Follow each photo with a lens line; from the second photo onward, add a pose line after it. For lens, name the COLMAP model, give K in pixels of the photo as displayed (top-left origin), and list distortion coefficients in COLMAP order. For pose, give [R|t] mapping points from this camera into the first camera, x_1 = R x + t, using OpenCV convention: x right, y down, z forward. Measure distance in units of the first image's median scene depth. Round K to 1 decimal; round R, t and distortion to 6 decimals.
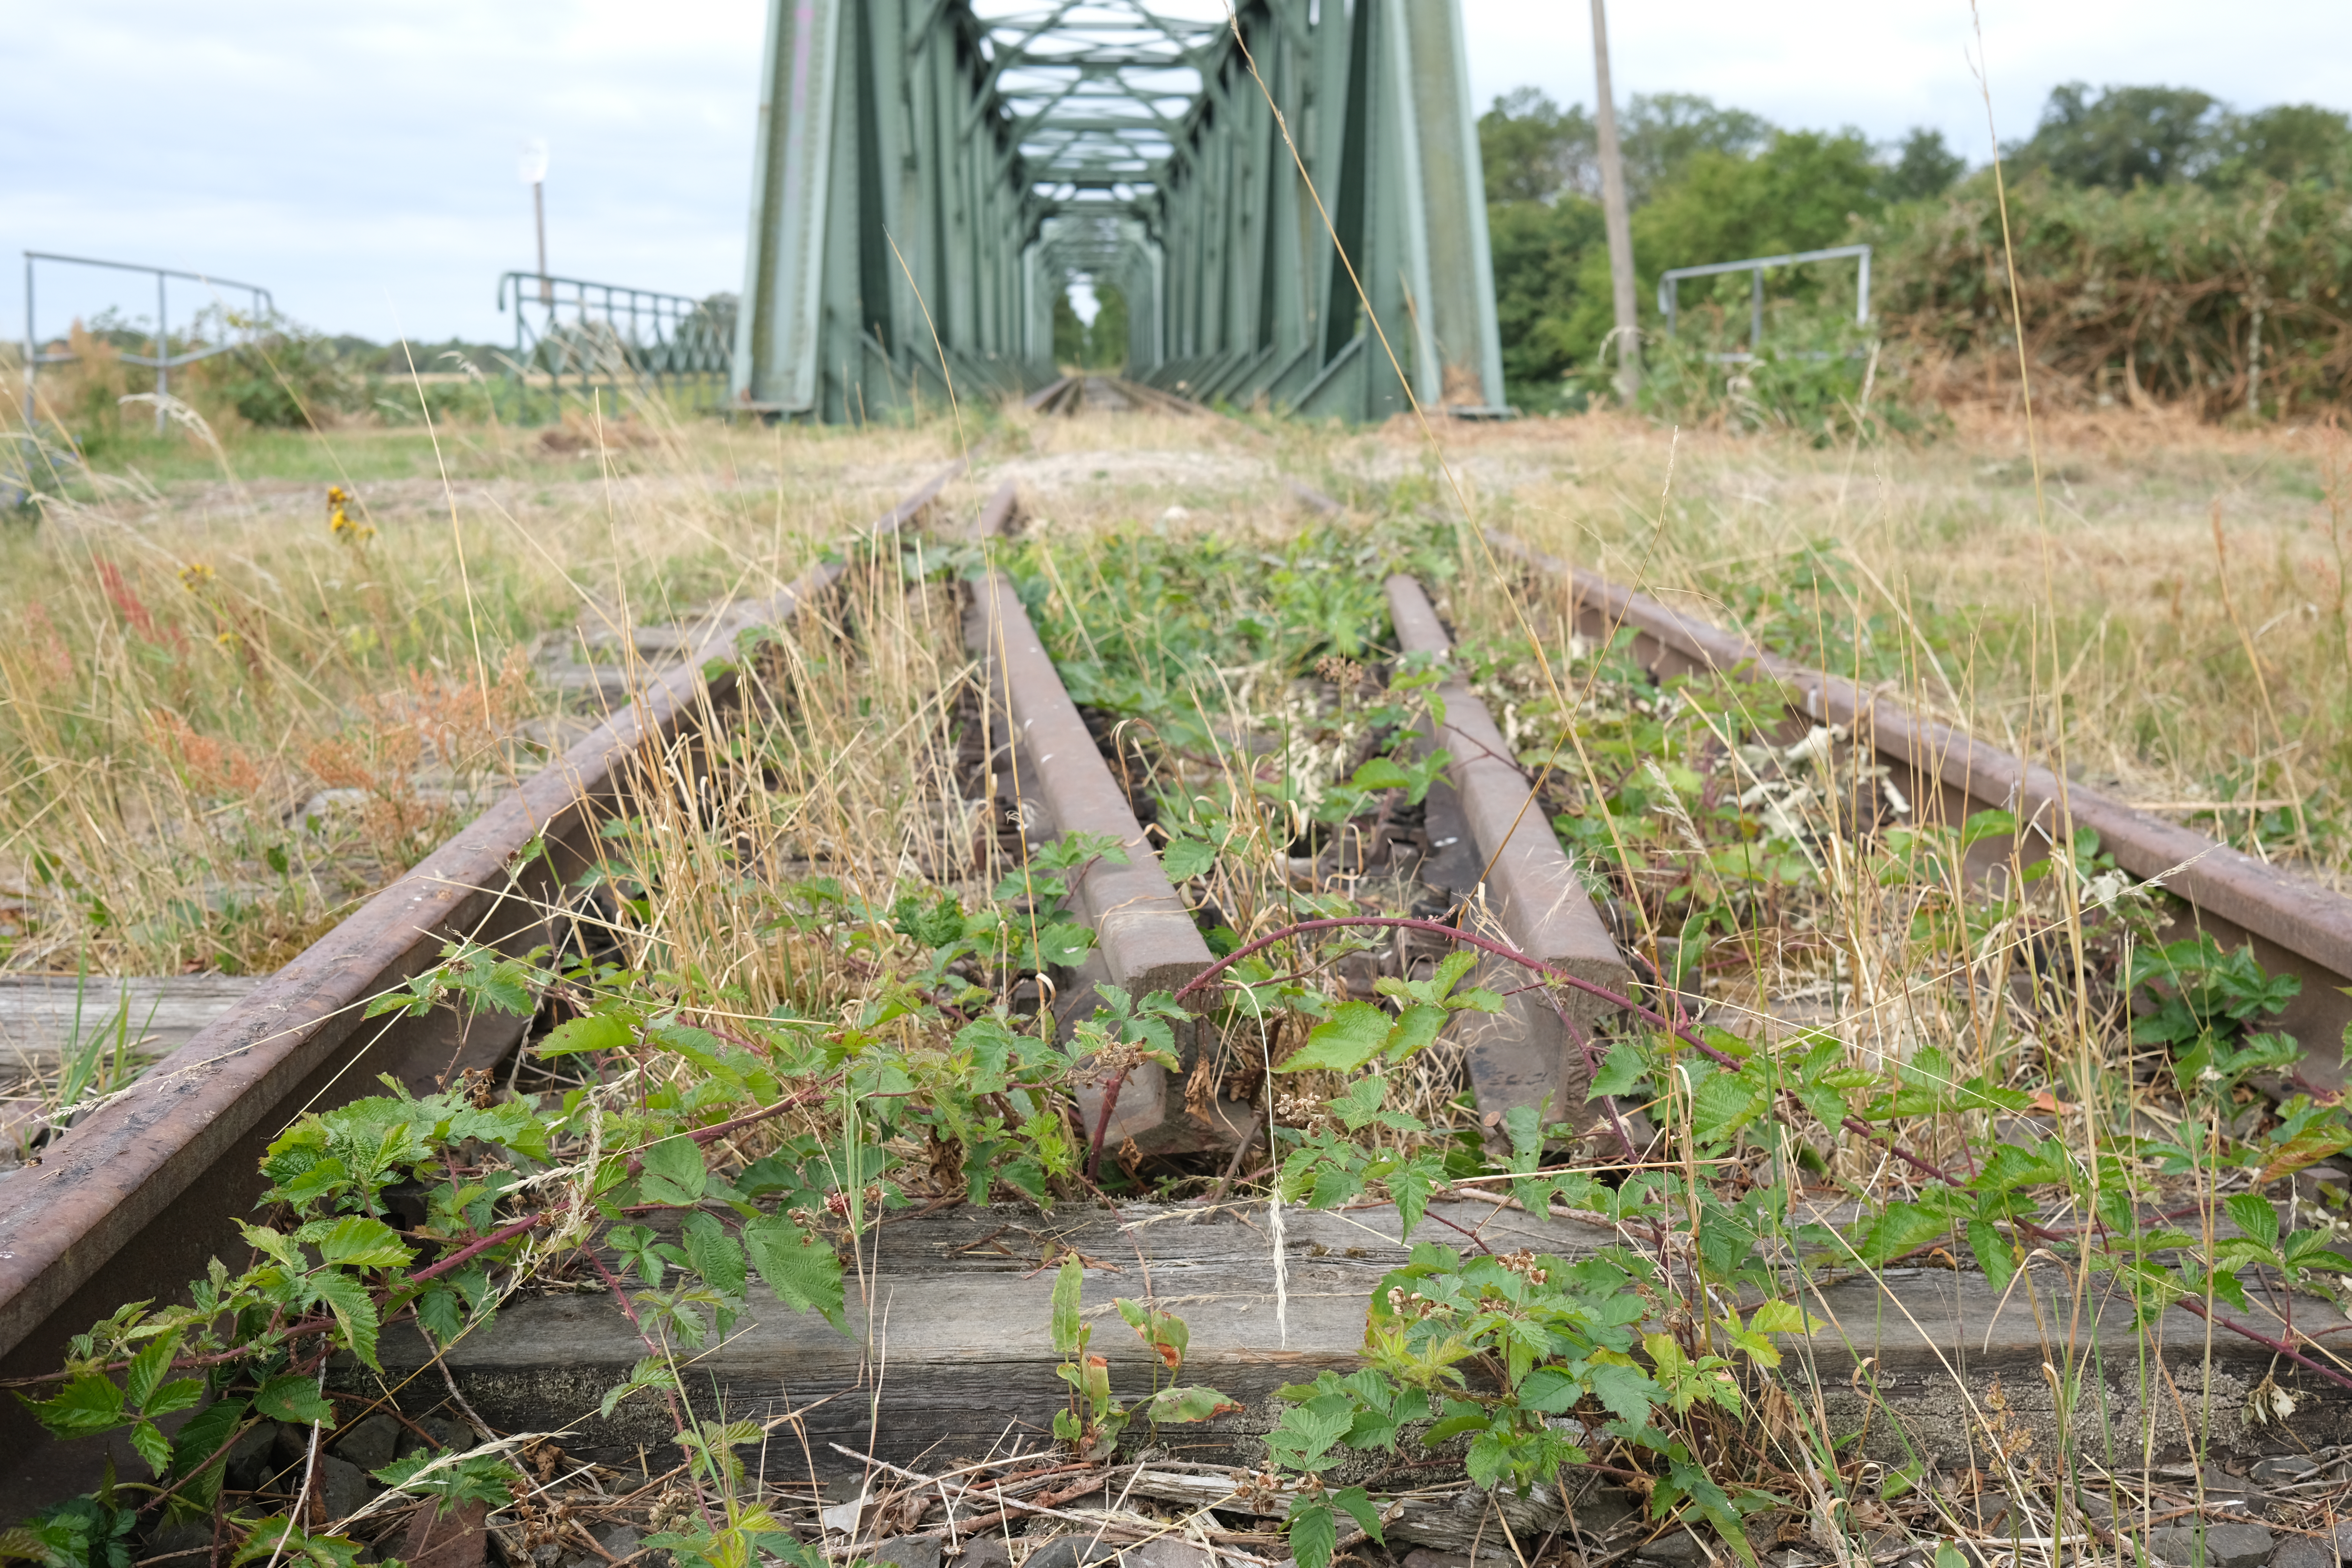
lens RADIAL K [[2552.7, 0, 1176.0], [0, 2552.7, 784.0], [0, 0, 1]] dist [0.009372, 0.007078]
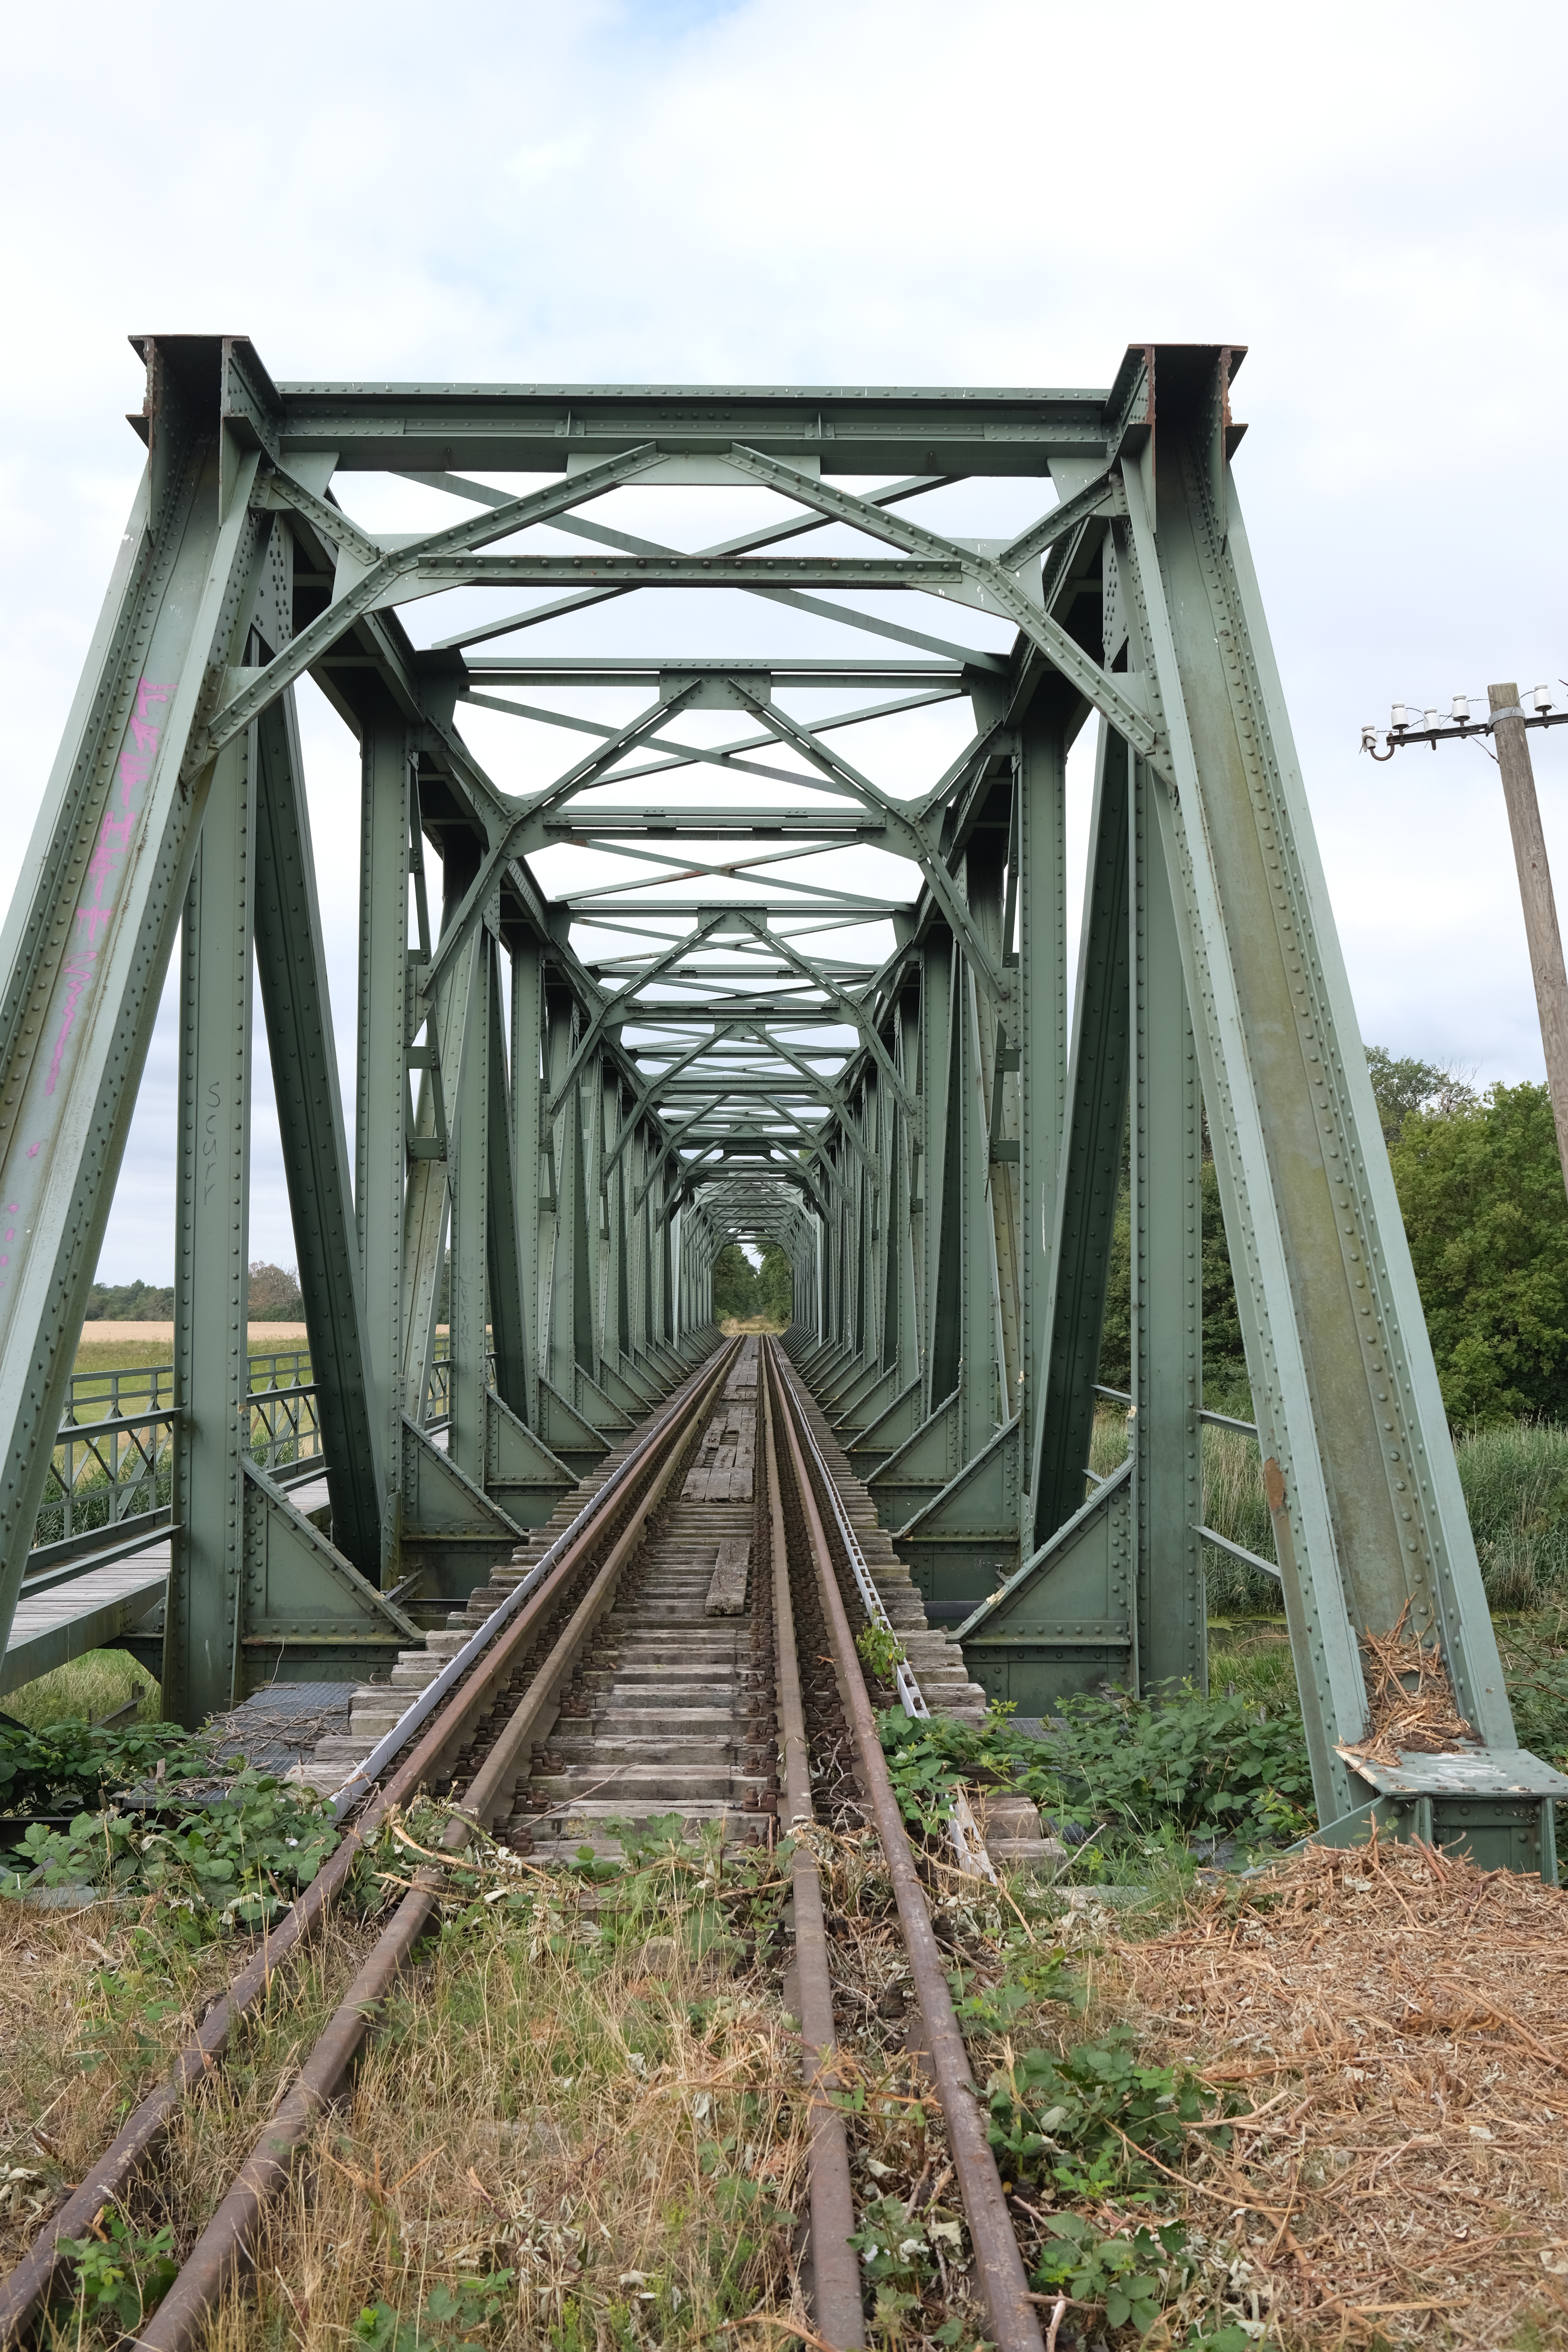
lens RADIAL K [[2535.9, 0, 784.0], [0, 2535.9, 1176.0], [0, 0, 1]] dist [-0.070762, 0.225538]
pose [[0.999689, -0.004458, -0.024529, 0.004569], [-0.000844, 0.977270, -0.211997, -0.053210], [0.024916, 0.211951, 0.976963, 0.193648]]
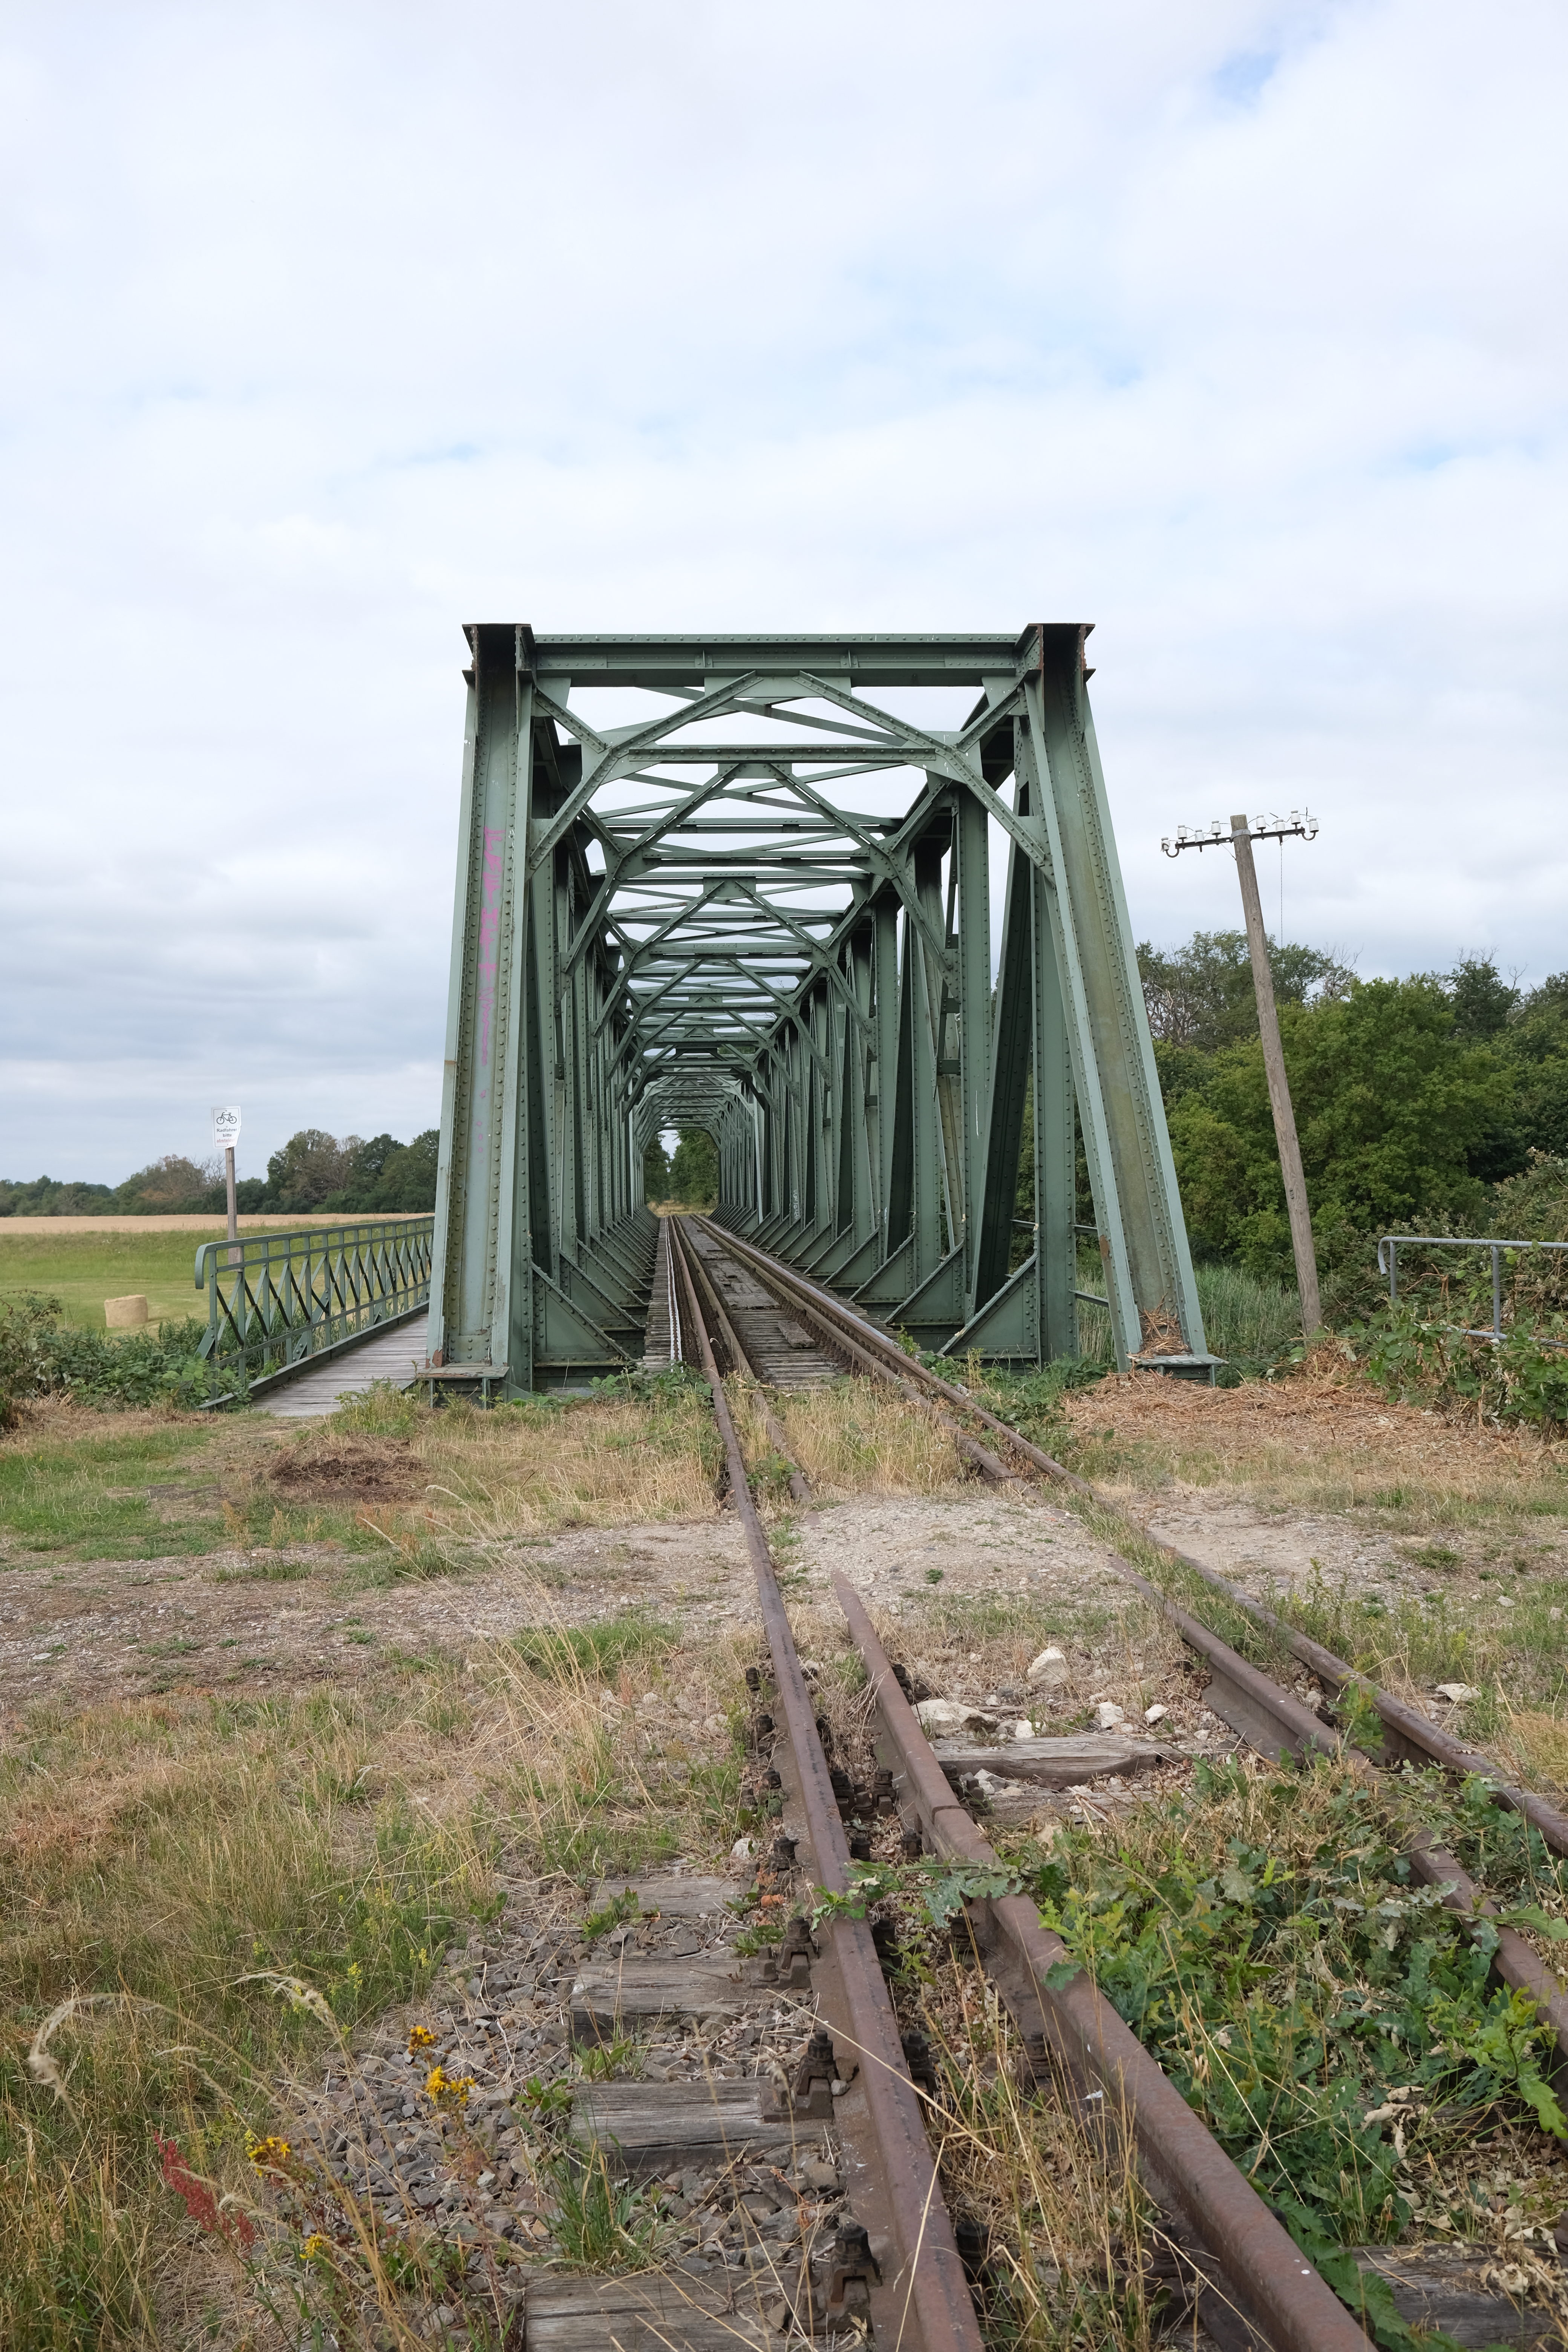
lens RADIAL K [[2535.9, 0, 784.0], [0, 2535.9, 1176.0], [0, 0, 1]] dist [-0.070762, 0.225538]
pose [[0.999719, -0.019971, 0.012746, -0.016570], [0.021817, 0.985763, -0.166719, -0.019650], [-0.009236, 0.166950, 0.985922, 0.008048]]
